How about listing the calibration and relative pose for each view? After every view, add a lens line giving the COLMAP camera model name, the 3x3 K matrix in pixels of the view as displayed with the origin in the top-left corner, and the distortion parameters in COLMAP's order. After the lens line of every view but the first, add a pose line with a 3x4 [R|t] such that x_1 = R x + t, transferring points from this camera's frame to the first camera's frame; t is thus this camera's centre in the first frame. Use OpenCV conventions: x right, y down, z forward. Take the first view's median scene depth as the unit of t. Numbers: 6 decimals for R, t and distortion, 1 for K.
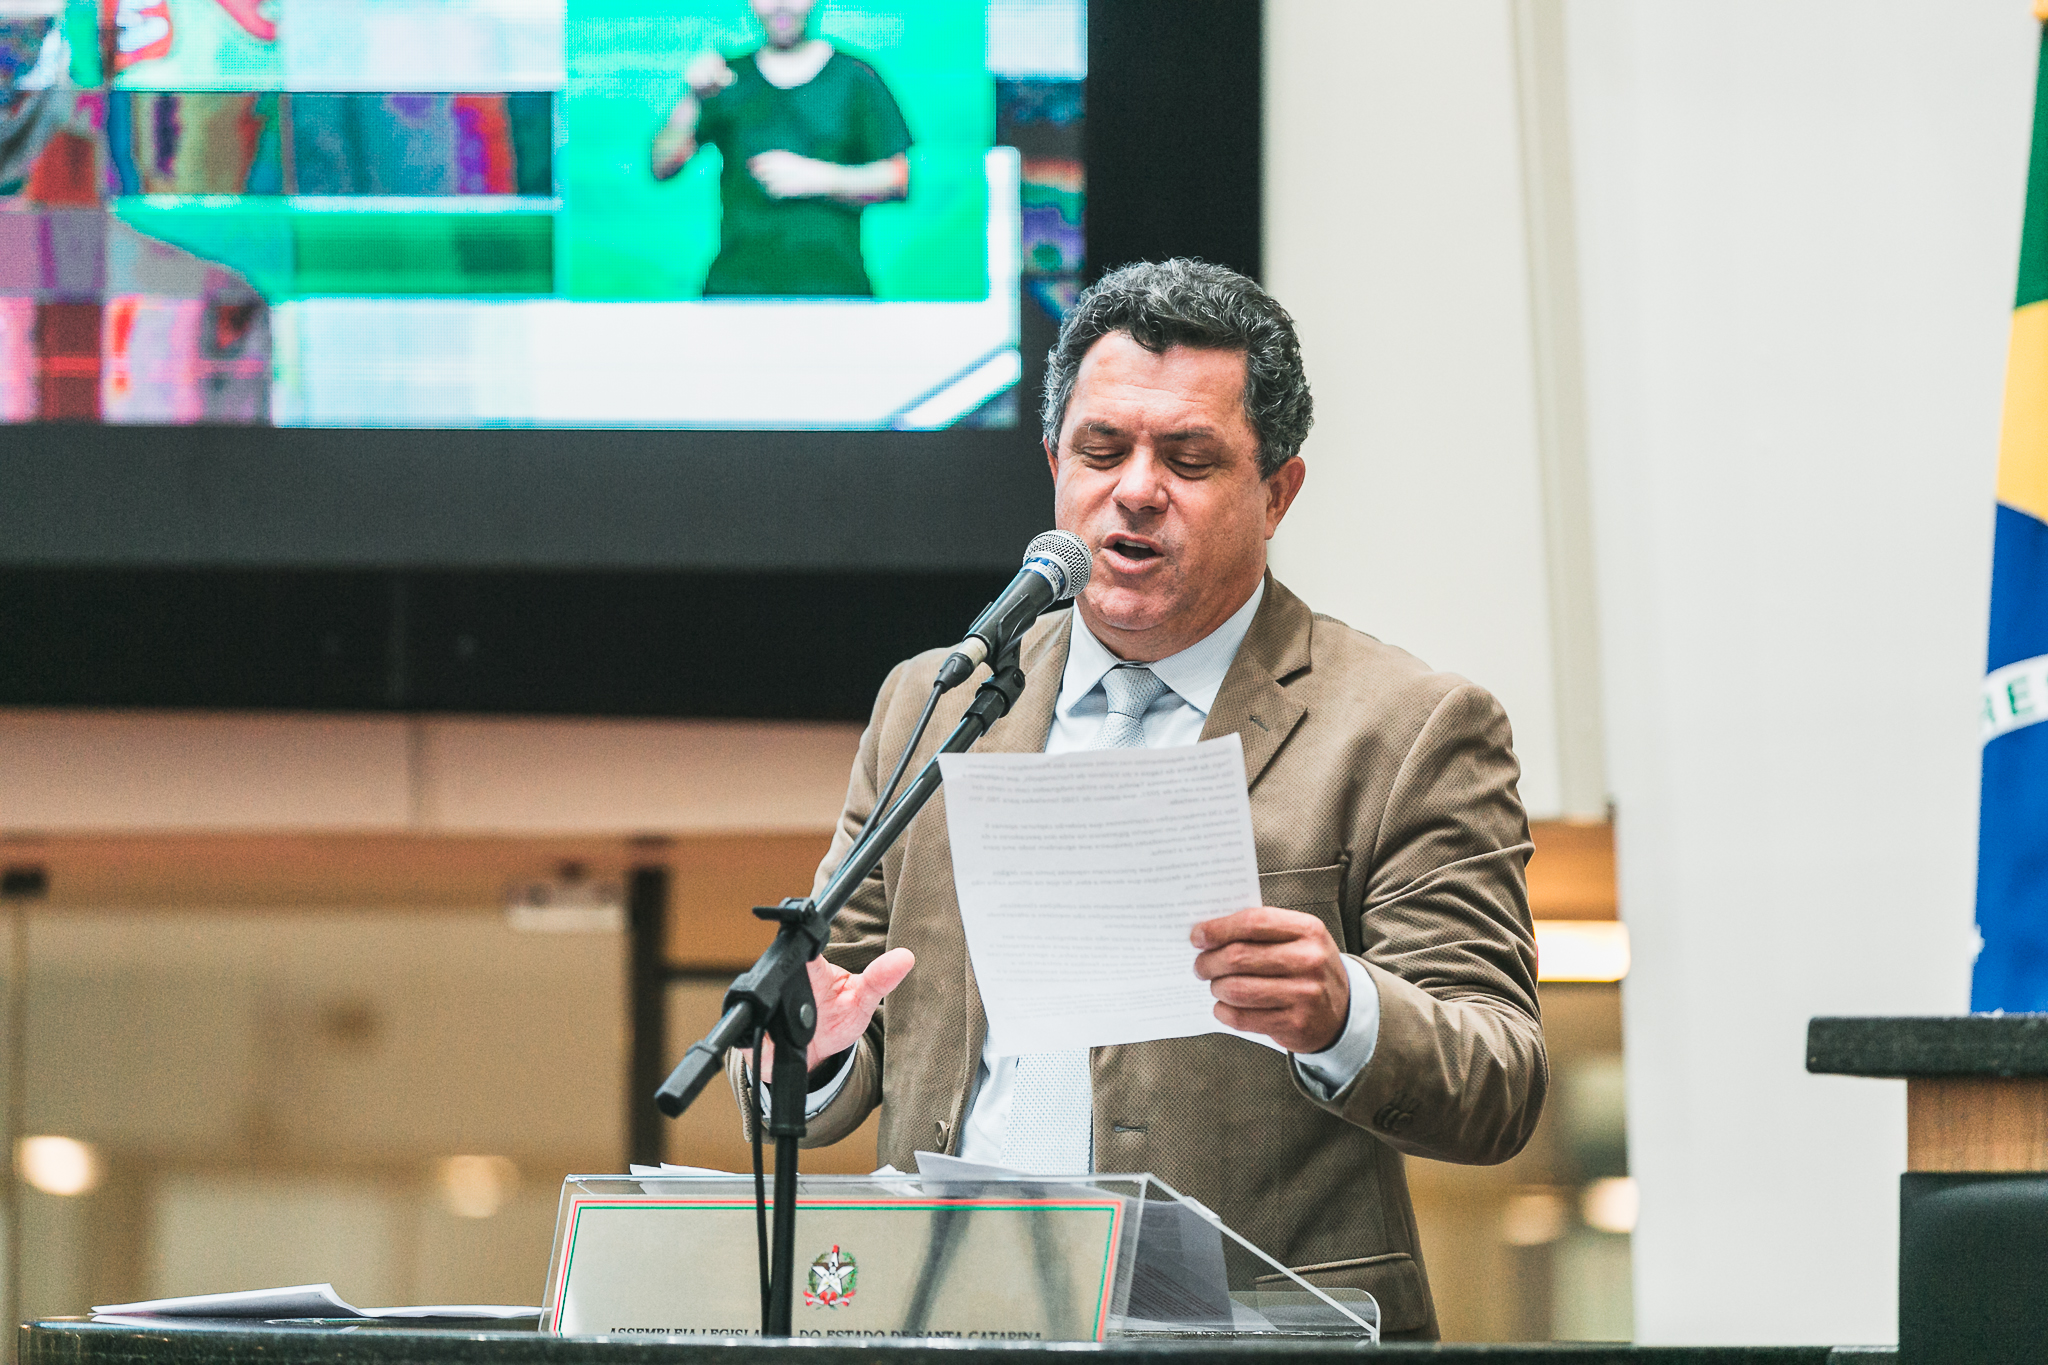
lens RADIAL K [[9954.9, 0, 1024.1], [0, 9954.9, 684.2], [0, 0, 1]] dist [-0.038747, 0.000000]
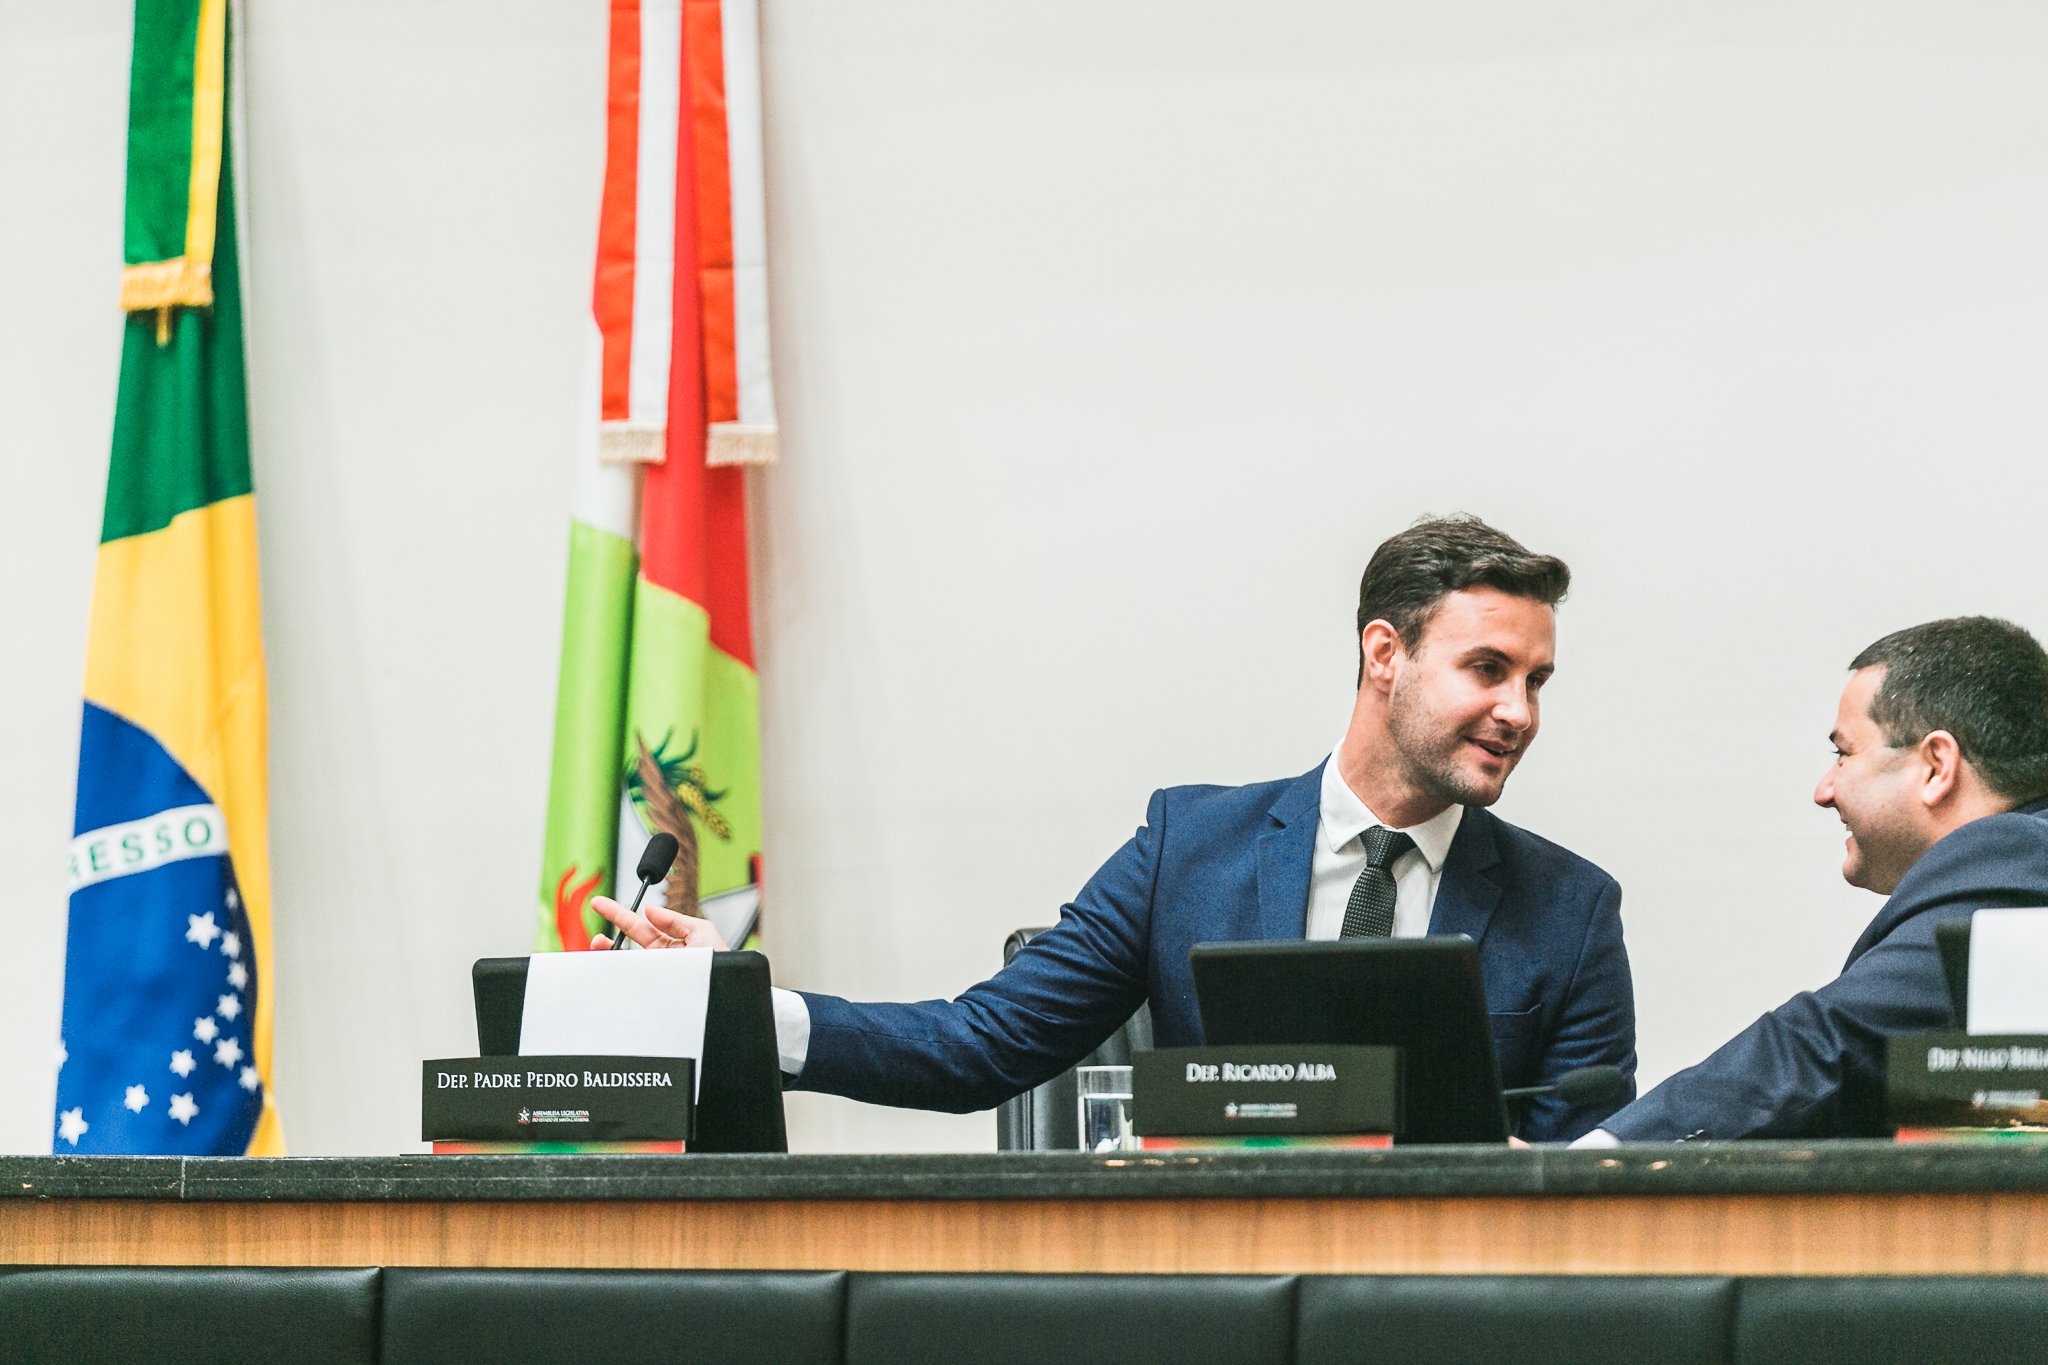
lens RADIAL K [[11120.7, 0, 1041.9], [0, 11120.7, 686.6], [0, 0, 1]] dist [0.209542, 0.000000]
pose [[0.985709, 0.005676, 0.168364, -0.020070], [-0.007635, 0.999910, 0.010992, -0.036752], [-0.168286, -0.012121, 0.985664, -0.412653]]
